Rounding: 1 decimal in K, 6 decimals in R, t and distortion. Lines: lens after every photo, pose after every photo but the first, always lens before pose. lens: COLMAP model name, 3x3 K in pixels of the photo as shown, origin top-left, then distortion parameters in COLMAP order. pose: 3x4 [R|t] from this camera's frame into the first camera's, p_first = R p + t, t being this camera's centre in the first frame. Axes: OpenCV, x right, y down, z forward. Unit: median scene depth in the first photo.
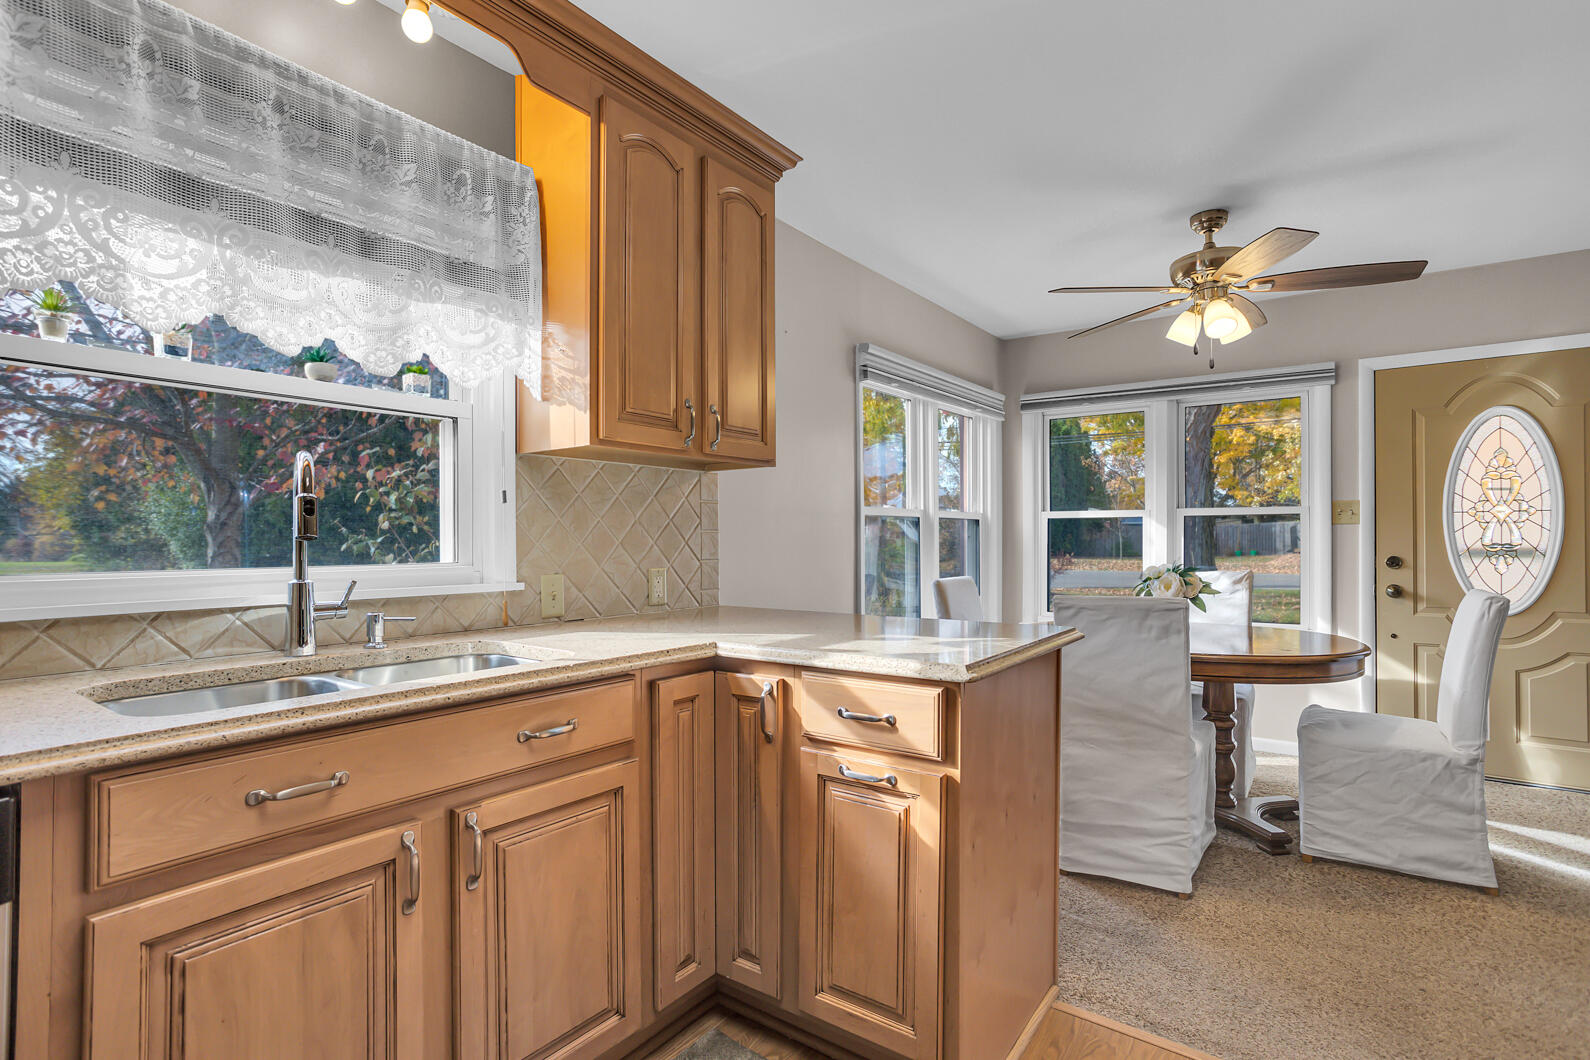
lens RADIAL K [[775.3, 0, 803.3], [0, 775.3, 537.7], [0, 0, 1]] dist [-0.025511, 0.013571]
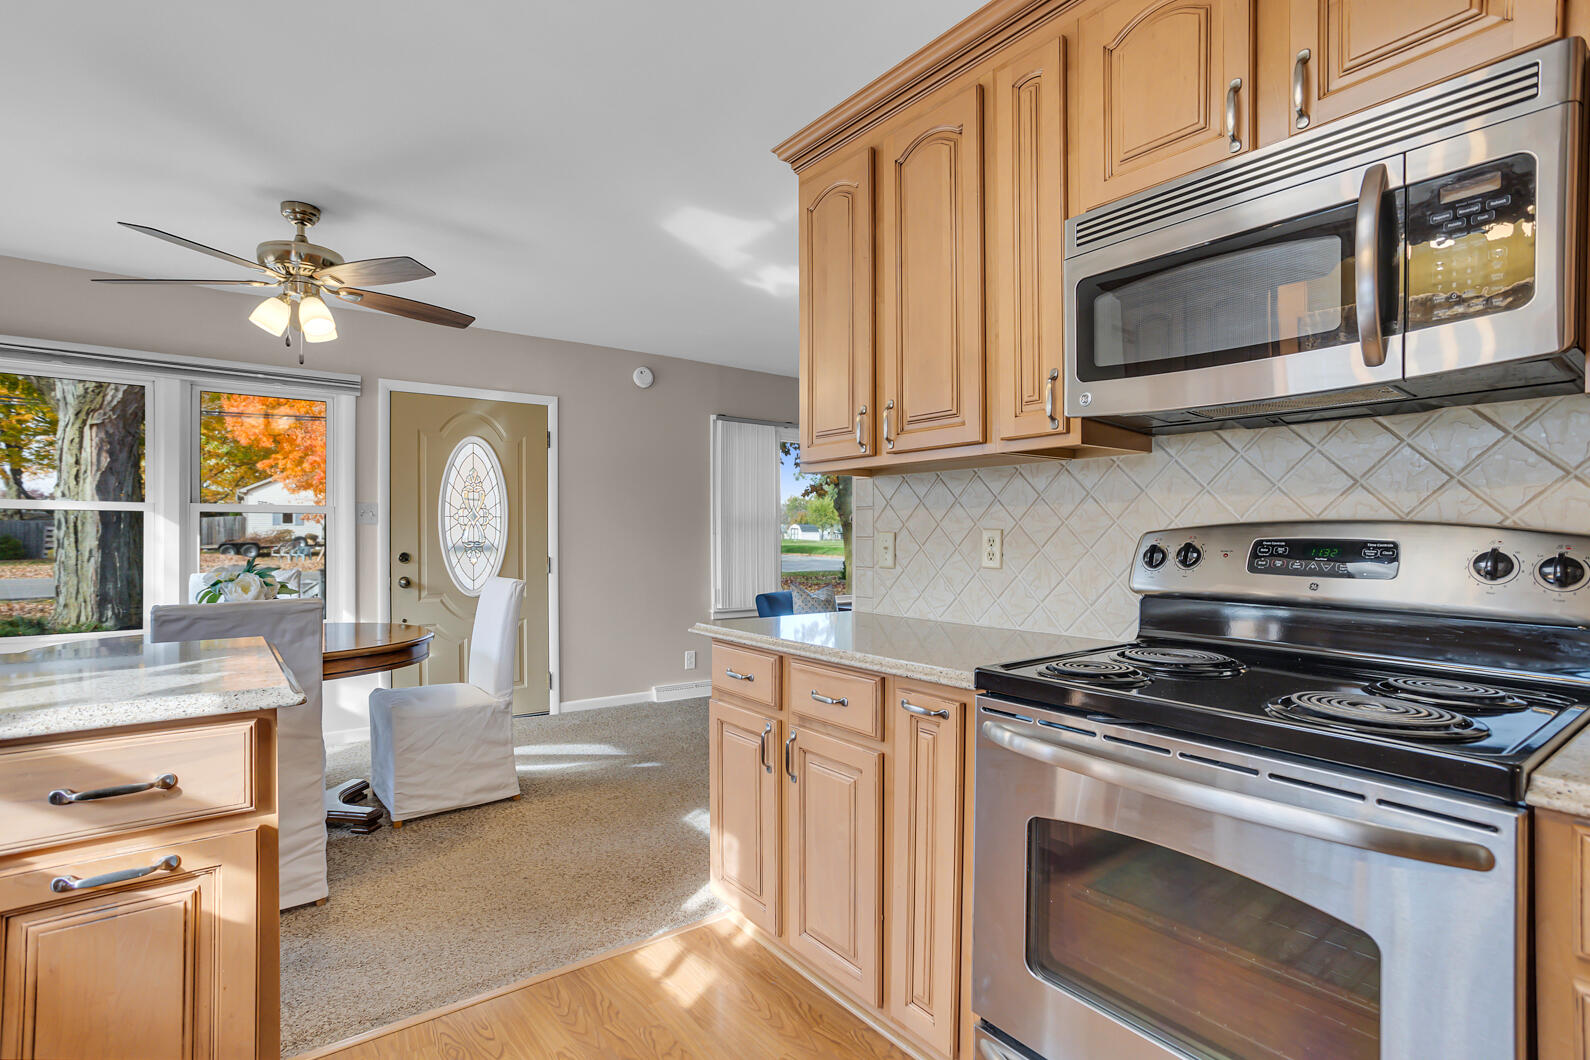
lens RADIAL K [[775.3, 0, 791.9], [0, 775.3, 528.1], [0, 0, 1]] dist [-0.025511, 0.013571]
pose [[0.283252, 0.013860, 0.958945, -0.269564], [-0.003150, 0.999904, -0.013522, 0.001345], [-0.959040, 0.000810, 0.283269, 0.142001]]
